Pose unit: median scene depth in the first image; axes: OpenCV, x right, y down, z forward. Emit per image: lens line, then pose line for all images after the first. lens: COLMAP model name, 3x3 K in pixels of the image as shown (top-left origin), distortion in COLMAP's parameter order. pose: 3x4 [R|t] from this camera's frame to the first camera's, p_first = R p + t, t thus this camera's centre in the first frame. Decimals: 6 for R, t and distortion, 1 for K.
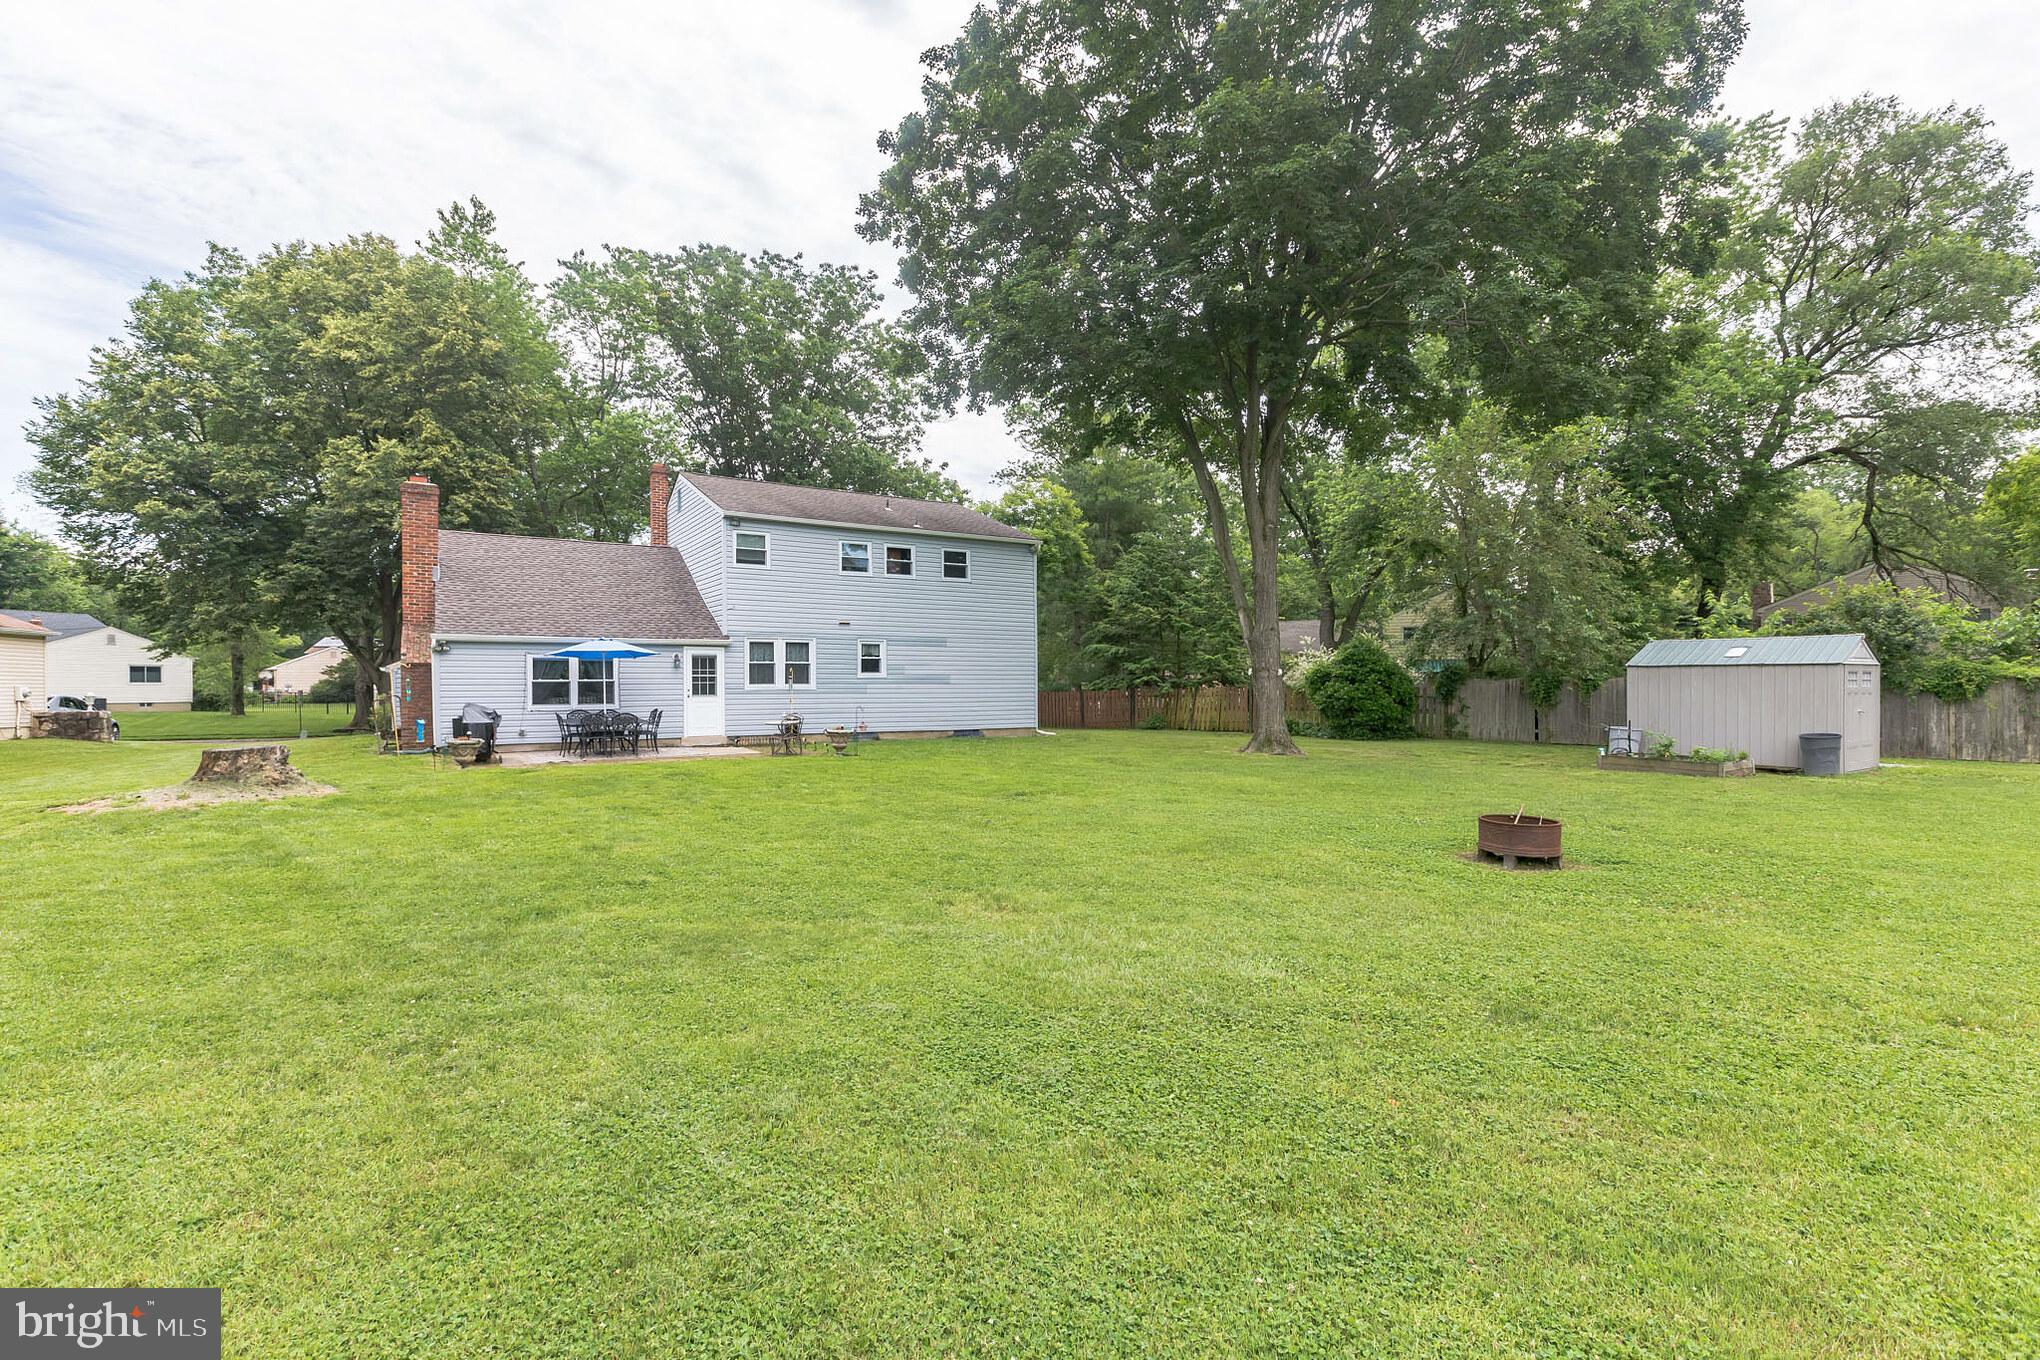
lens RADIAL K [[901.5, 0, 1030.1], [0, 901.5, 679.7], [0, 0, 1]] dist [-0.004805, -0.000600]
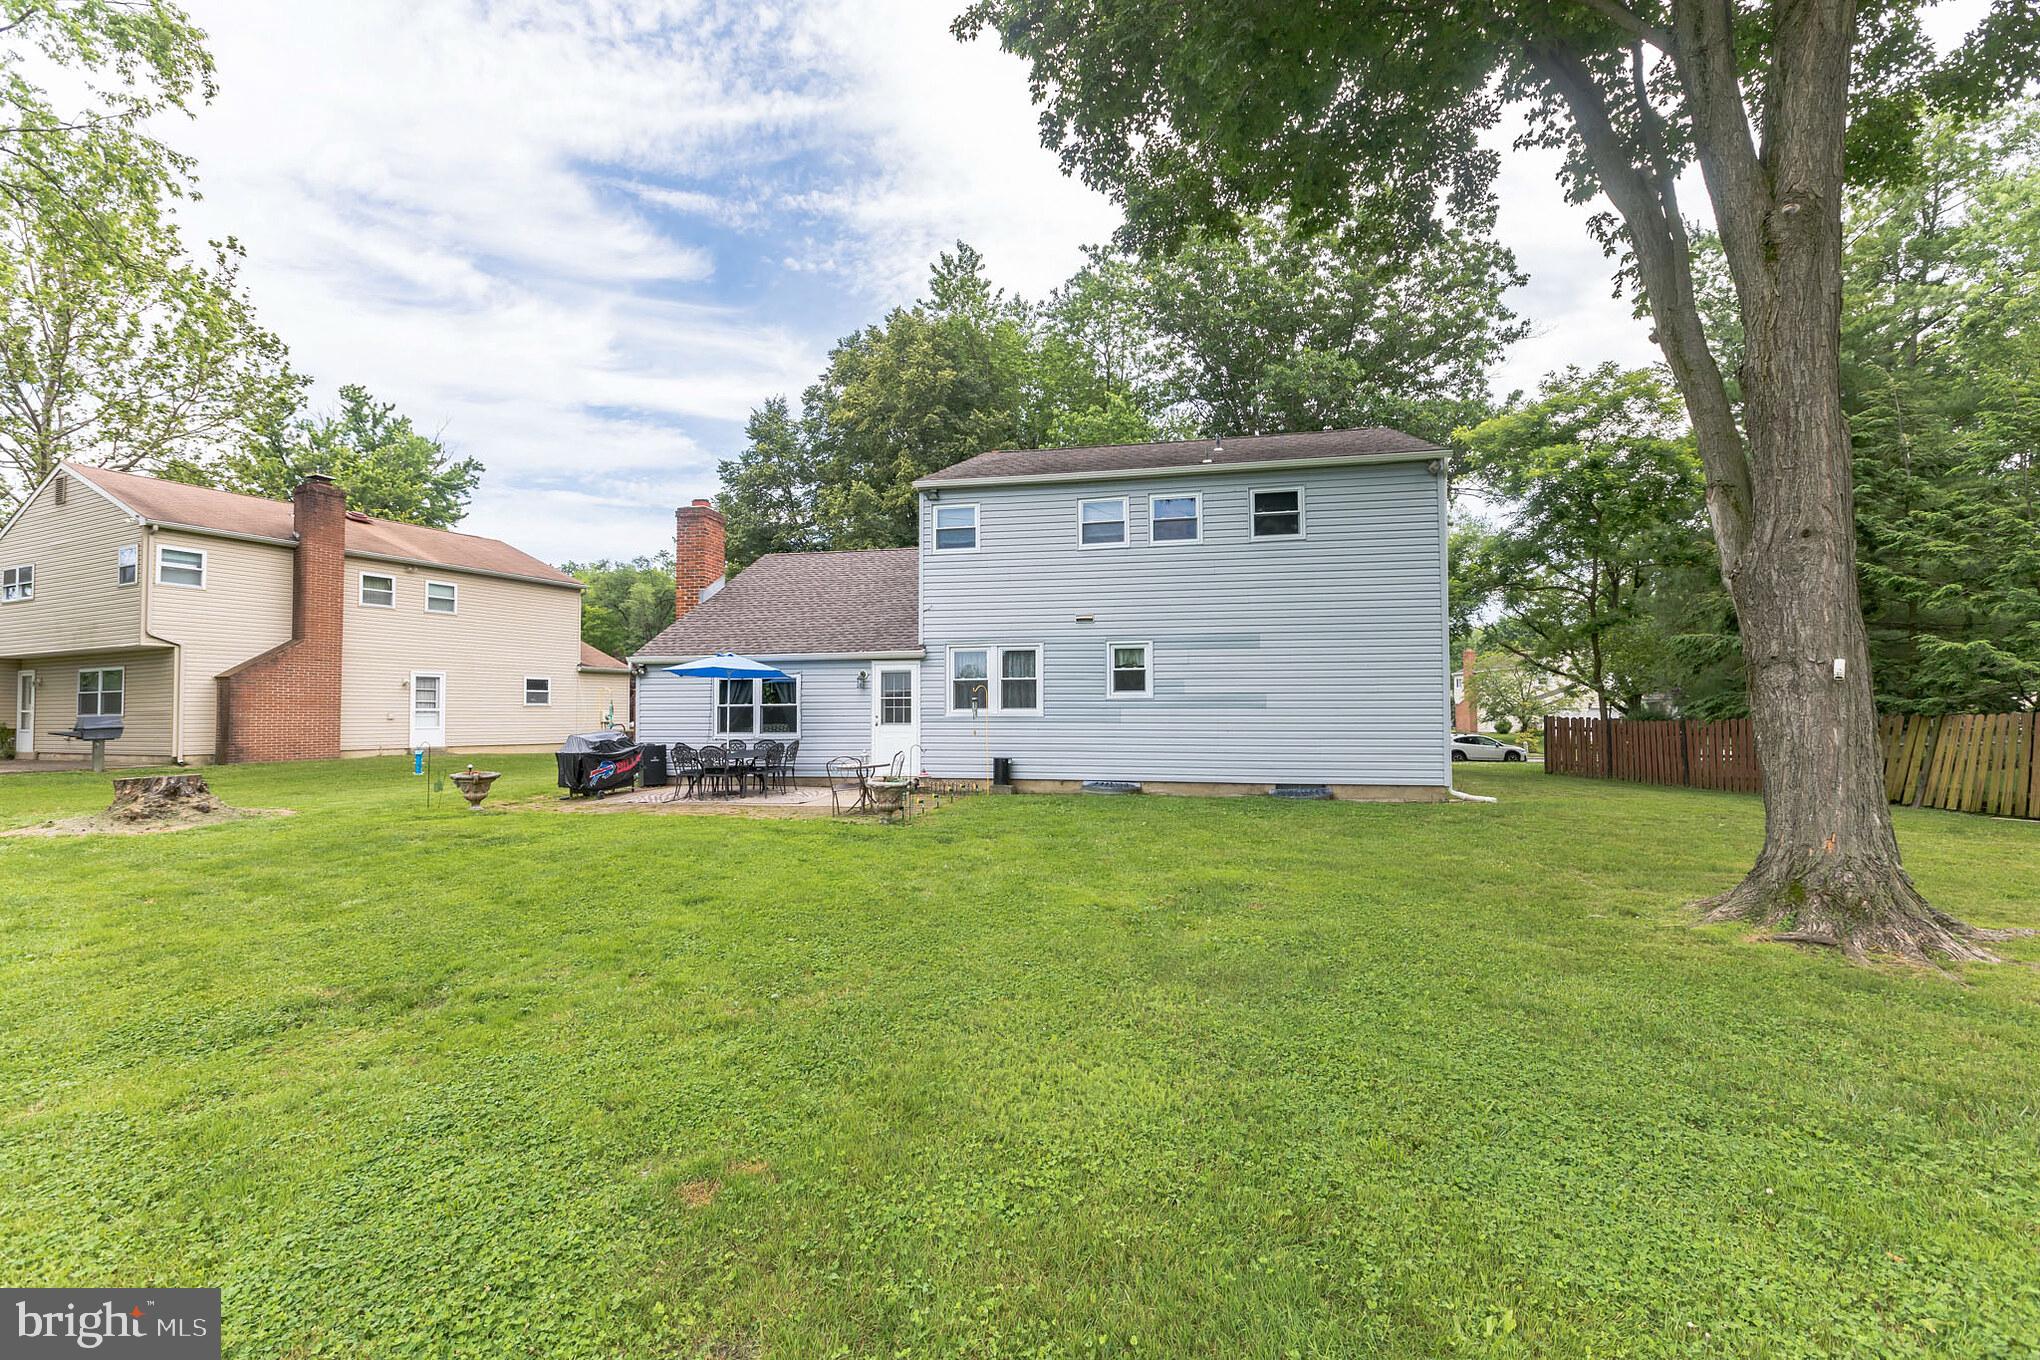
lens RADIAL K [[901.5, 0, 1012.1], [0, 901.5, 694.2], [0, 0, 1]] dist [-0.004805, -0.000600]
pose [[0.710612, -0.012628, -0.703471, 0.234964], [0.004509, 0.999900, -0.013394, 0.002920], [0.703570, 0.006347, 0.710598, 0.474688]]
